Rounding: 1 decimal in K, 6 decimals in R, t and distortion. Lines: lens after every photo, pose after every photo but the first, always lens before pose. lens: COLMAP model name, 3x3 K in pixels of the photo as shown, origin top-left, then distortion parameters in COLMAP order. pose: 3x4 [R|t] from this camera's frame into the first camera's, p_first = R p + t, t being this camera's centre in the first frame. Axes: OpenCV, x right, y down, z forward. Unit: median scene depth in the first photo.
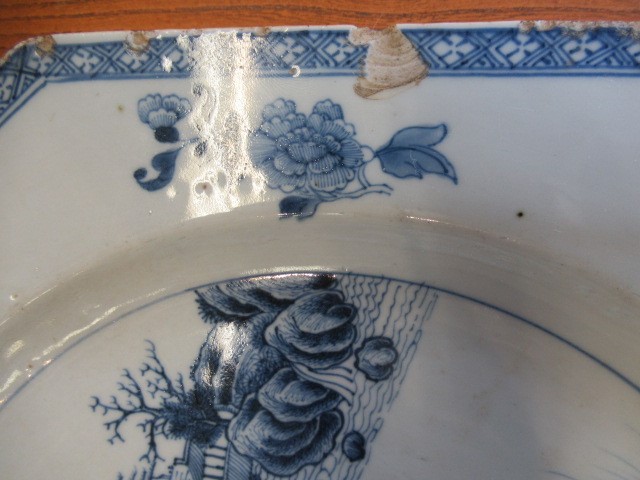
lens RADIAL K [[475.7, 0, 320.0], [0, 475.7, 240.0], [0, 0, 1]] dist [-0.004233, -0.011039]
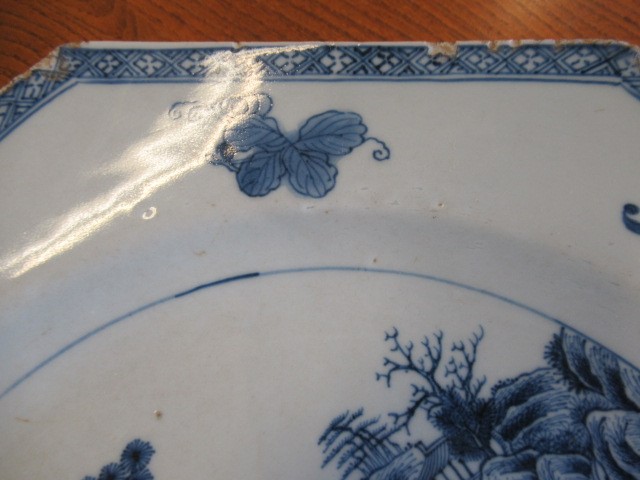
lens RADIAL K [[475.7, 0, 320.0], [0, 475.7, 240.0], [0, 0, 1]] dist [-0.004233, -0.011039]
pose [[0.710144, 0.698049, -0.091778, -0.638451], [-0.703959, 0.701818, -0.109052, 0.427760], [-0.011712, 0.142050, 0.989790, 0.034147]]
